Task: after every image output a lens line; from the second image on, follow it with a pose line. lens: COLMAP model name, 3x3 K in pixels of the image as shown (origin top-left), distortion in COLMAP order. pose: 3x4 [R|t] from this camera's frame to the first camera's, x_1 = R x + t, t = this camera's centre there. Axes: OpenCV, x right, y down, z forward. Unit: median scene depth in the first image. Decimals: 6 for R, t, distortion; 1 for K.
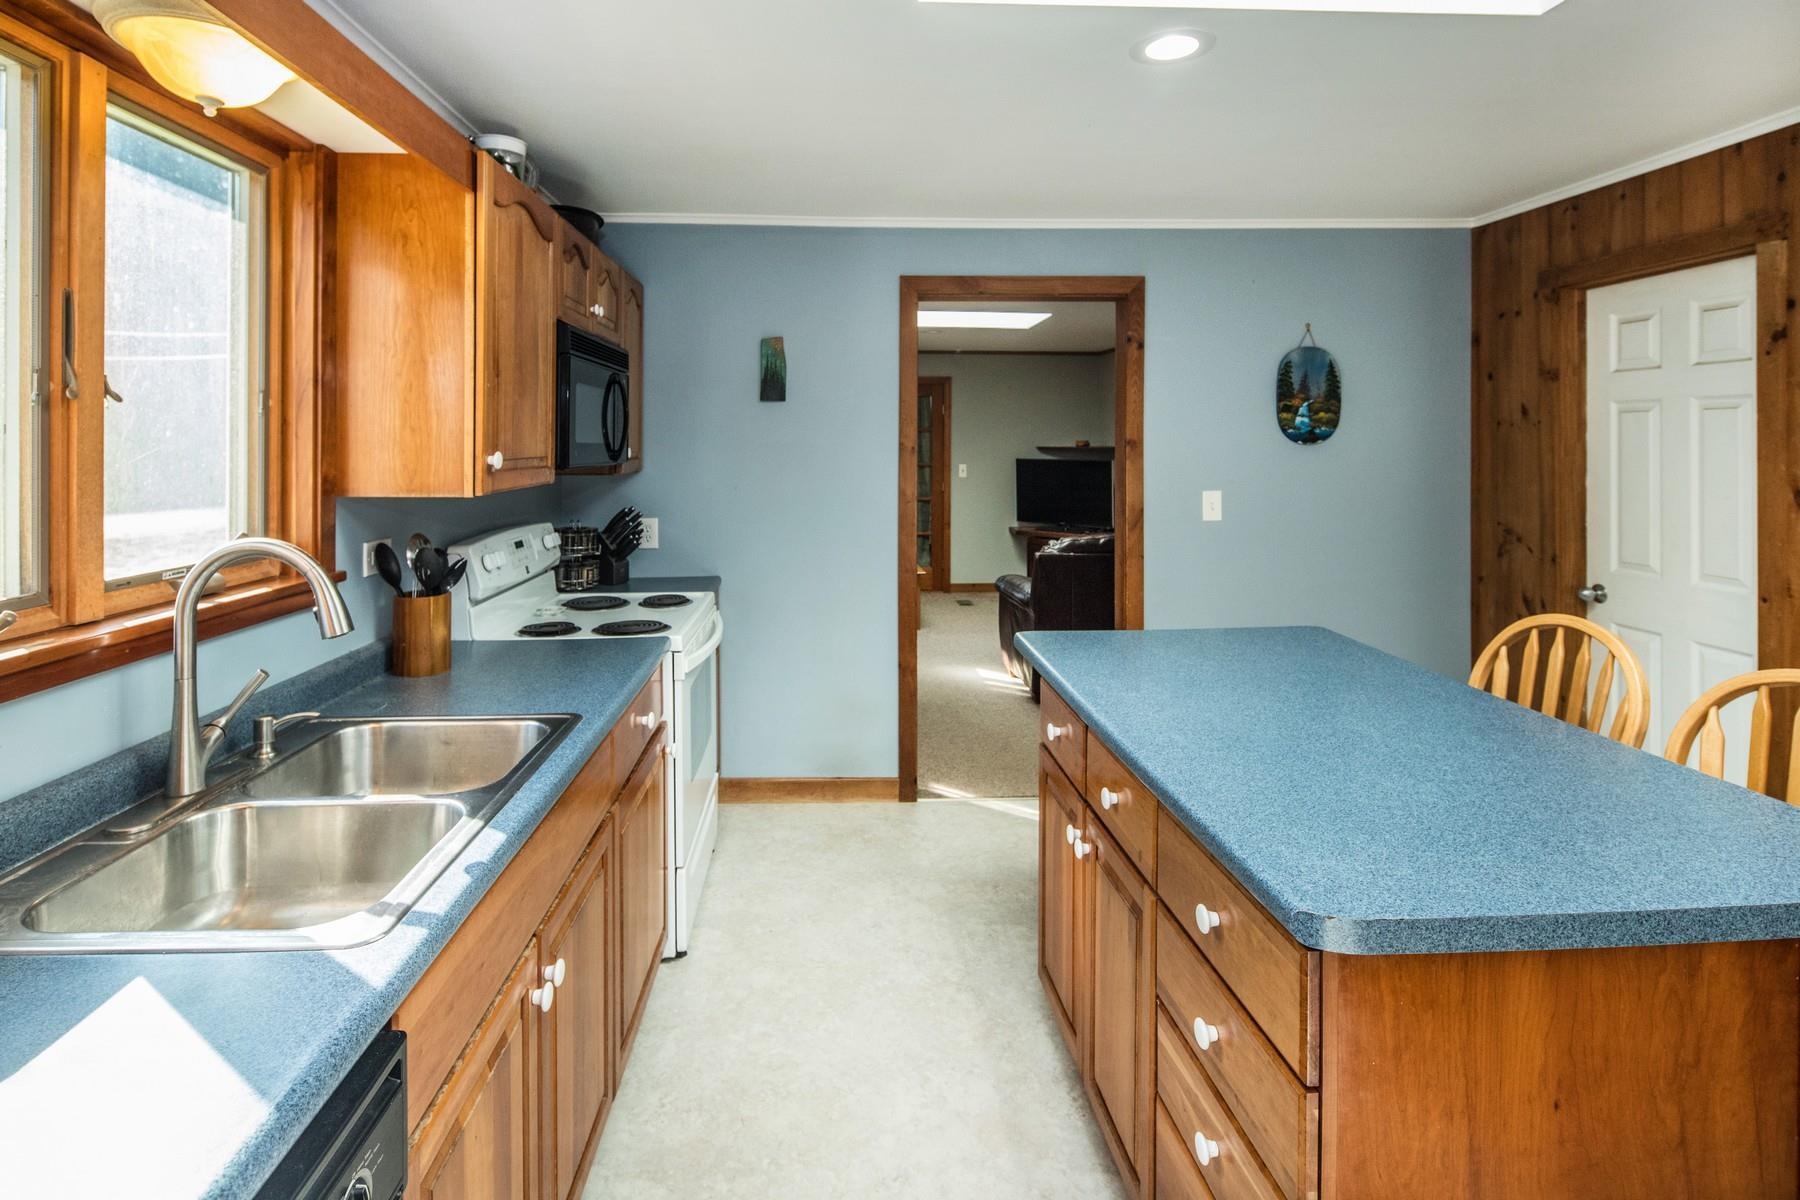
lens RADIAL K [[931.0, 0, 894.9], [0, 931.0, 560.4], [0, 0, 1]] dist [-0.000907, -0.000520]
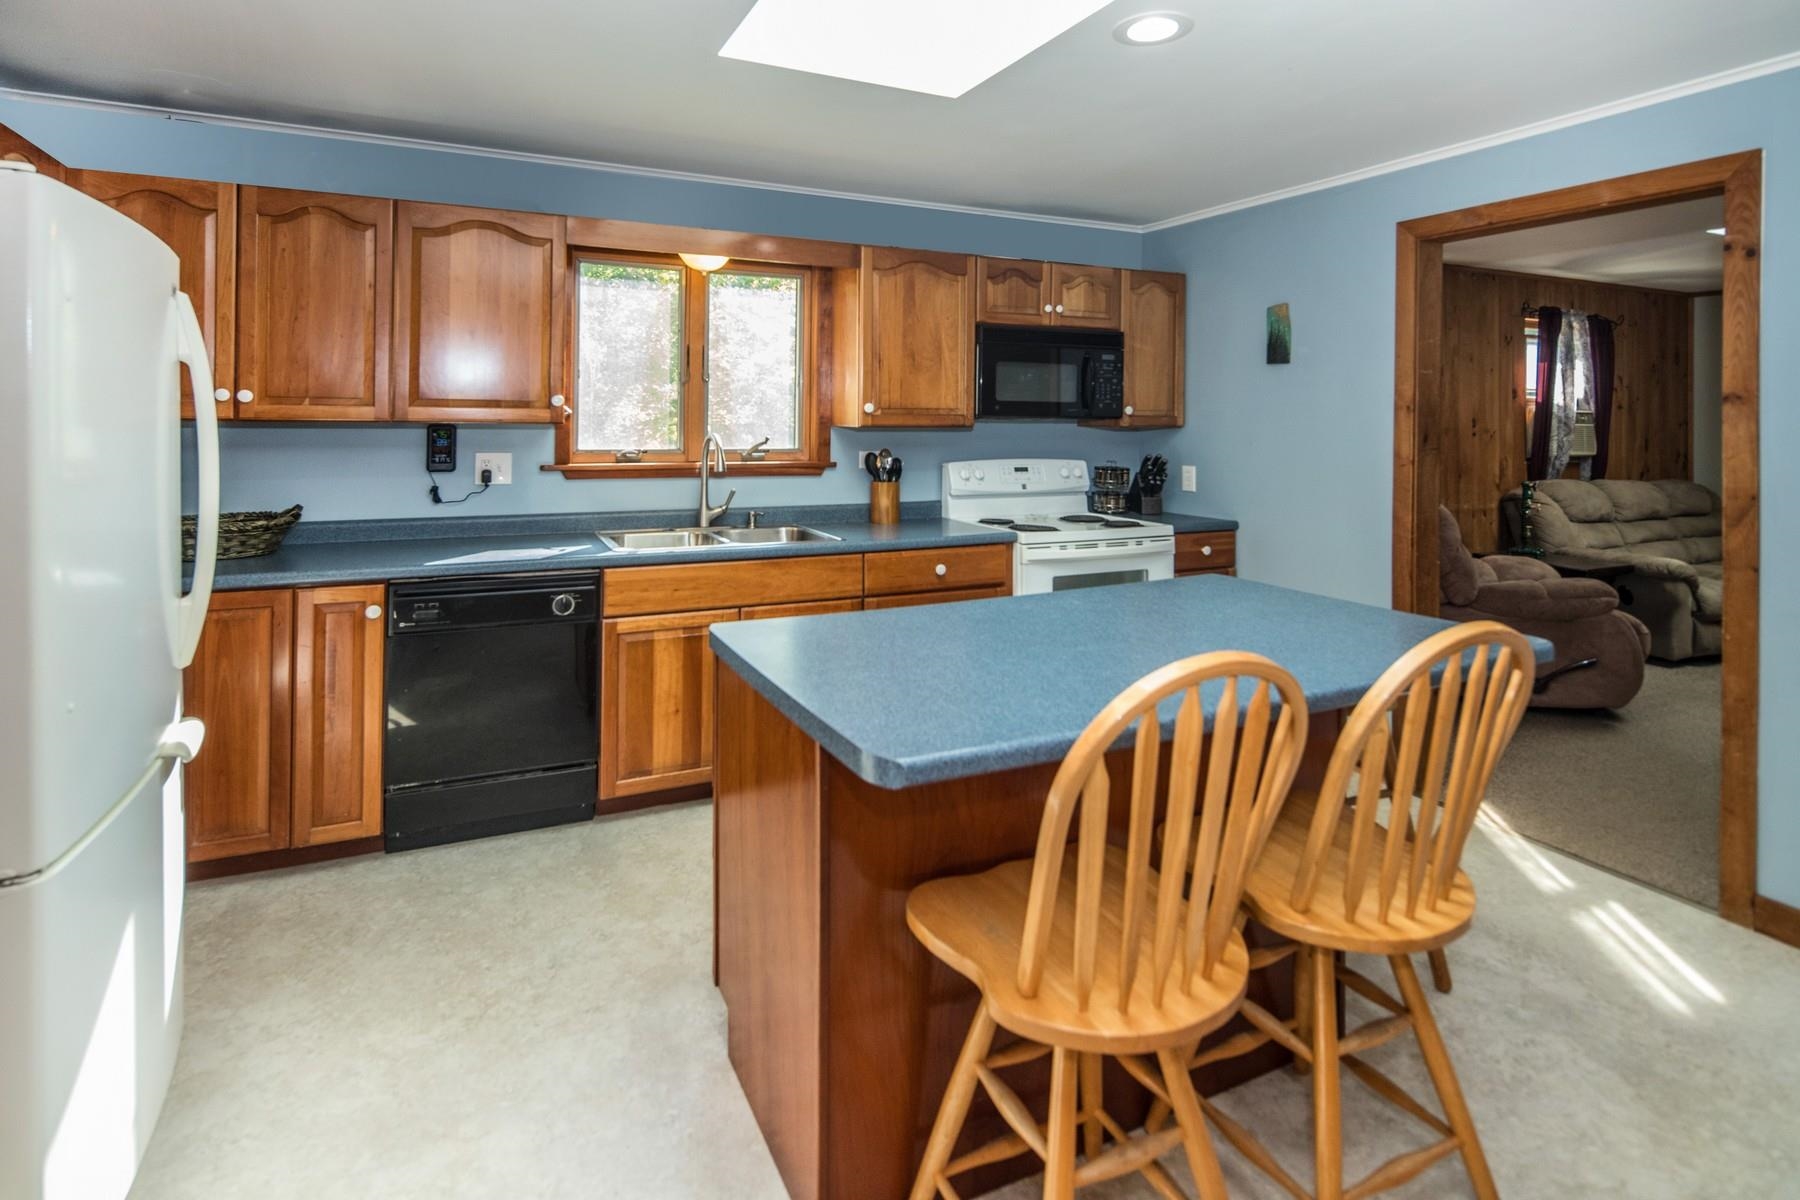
lens RADIAL K [[931.0, 0, 894.9], [0, 931.0, 560.4], [0, 0, 1]] dist [-0.000907, -0.000520]
pose [[0.367932, 0.143050, -0.918783, 0.730725], [-0.123761, 0.986838, 0.104085, -0.003612], [0.921580, 0.075414, 0.380794, 0.197247]]
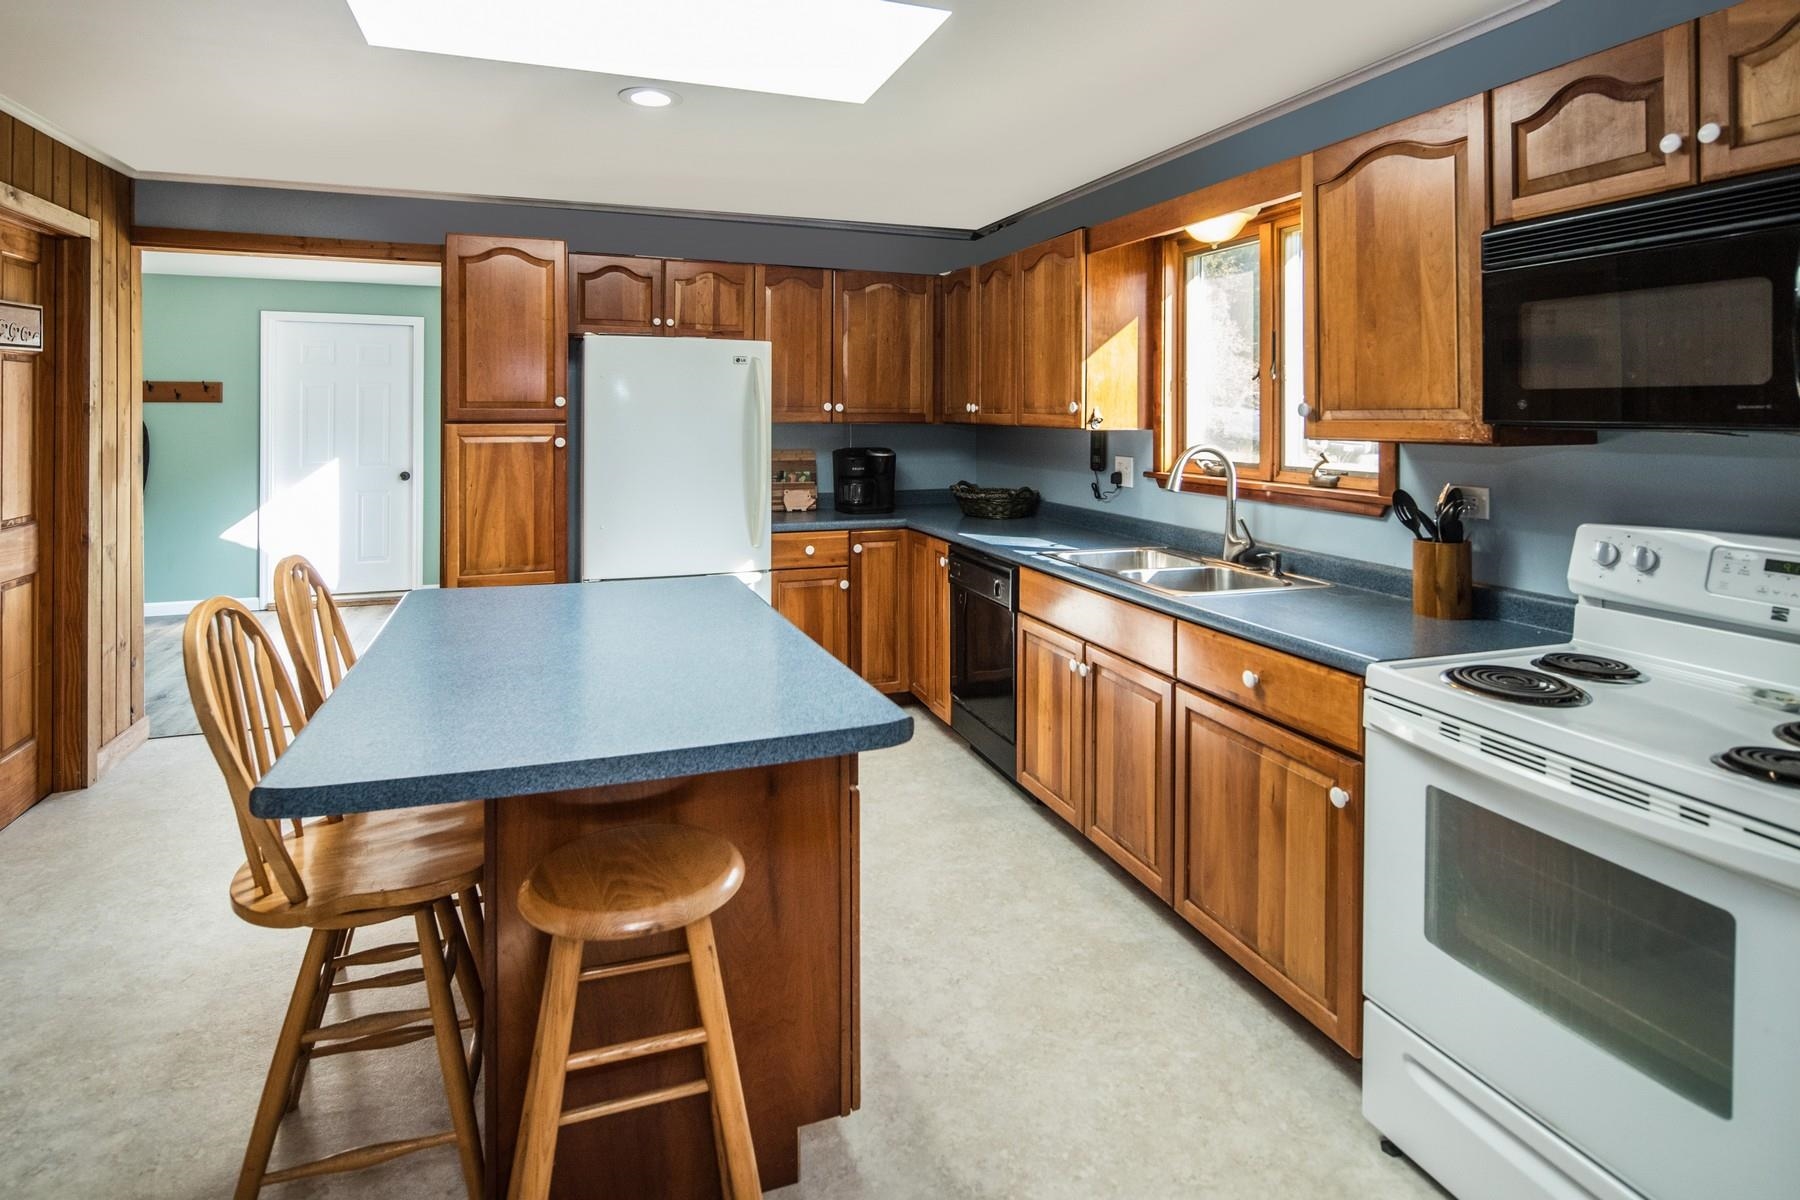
lens RADIAL K [[949.6, 0, 900.0], [0, 949.6, 600.0], [0, 0, 1]] dist [-0.001501, -0.001039]
pose [[-0.962159, 0.042685, -0.269125, 0.213702], [-0.044008, 0.950346, 0.308067, -0.122088], [0.268911, 0.308254, -0.912506, 1.098507]]
